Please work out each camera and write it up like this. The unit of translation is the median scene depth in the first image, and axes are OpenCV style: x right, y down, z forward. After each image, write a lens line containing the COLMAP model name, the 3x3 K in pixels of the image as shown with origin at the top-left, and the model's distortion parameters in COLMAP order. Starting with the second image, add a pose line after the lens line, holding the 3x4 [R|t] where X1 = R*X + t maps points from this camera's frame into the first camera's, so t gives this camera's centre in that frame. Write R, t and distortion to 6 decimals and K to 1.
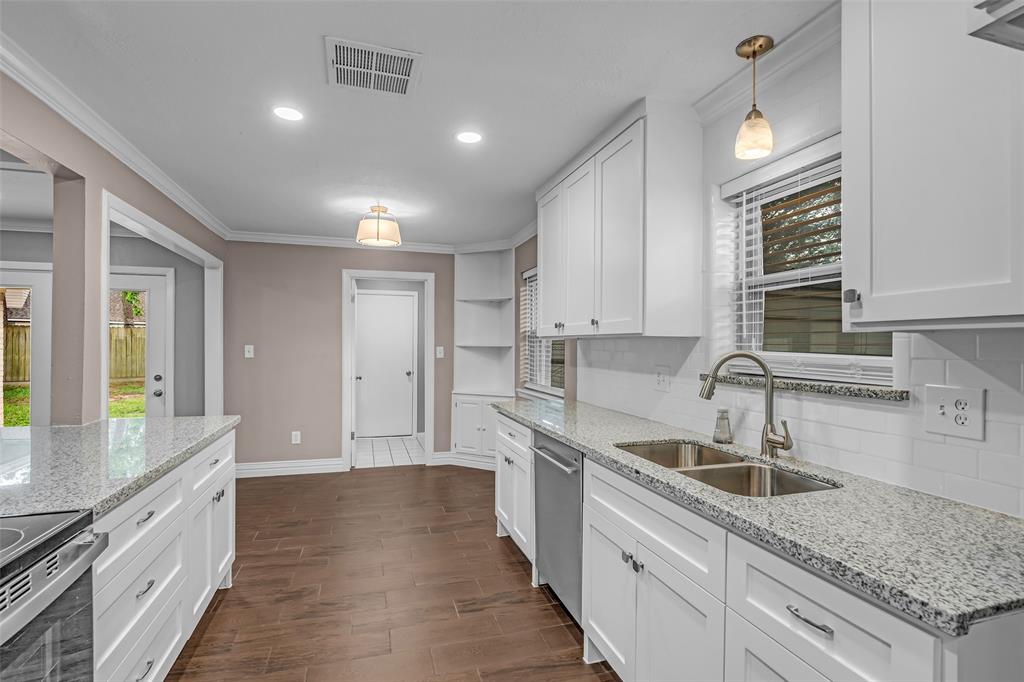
lens RADIAL K [[474.6, 0, 504.8], [0, 474.6, 345.7], [0, 0, 1]] dist [-0.010812, 0.000492]
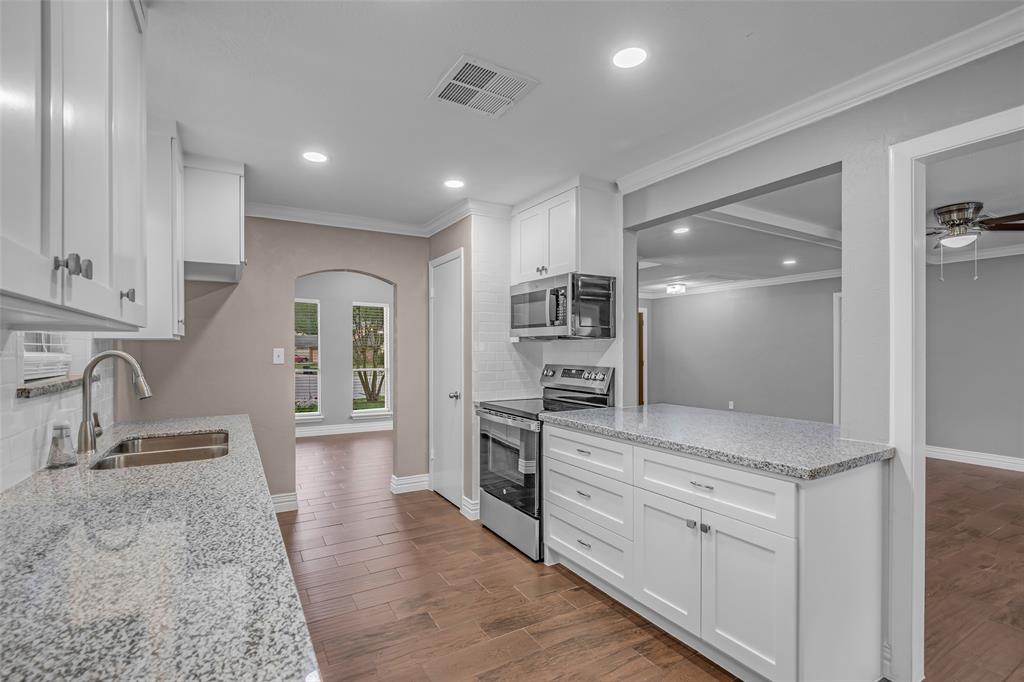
lens RADIAL K [[470.2, 0, 513.8], [0, 470.2, 346.7], [0, 0, 1]] dist [-0.010078, 0.000368]
pose [[-0.968743, -0.006691, -0.247976, -0.068846], [-0.005731, 0.999973, -0.004596, 0.001351], [0.248000, -0.003031, -0.968755, 1.642869]]
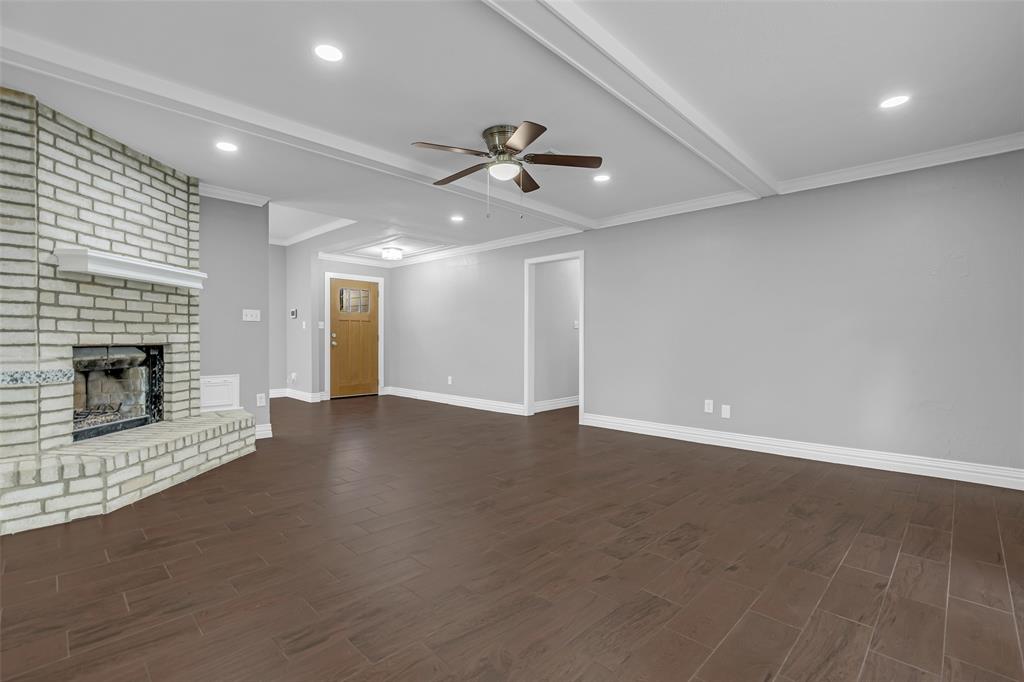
lens RADIAL K [[468.2, 0, 507.1], [0, 468.2, 344.6], [0, 0, 1]] dist [-0.010479, 0.001469]
pose [[-0.871976, -0.003323, -0.489538, -1.225515], [-0.009827, 0.999894, 0.010718, 0.118939], [0.489450, 0.014156, -0.871916, 1.699942]]
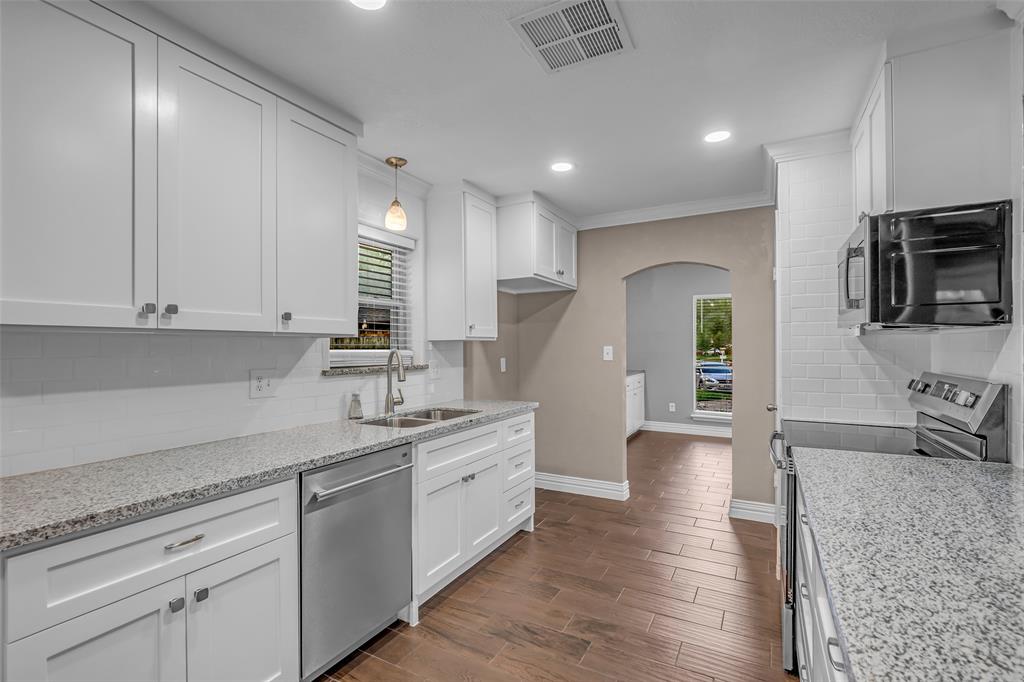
lens RADIAL K [[470.2, 0, 513.8], [0, 470.2, 346.7], [0, 0, 1]] dist [-0.010078, 0.000368]
pose [[-0.712333, -0.001511, 0.701840, -0.656097], [0.001731, 0.999991, 0.003910, -0.002194], [-0.701839, 0.004000, -0.712324, 1.367147]]
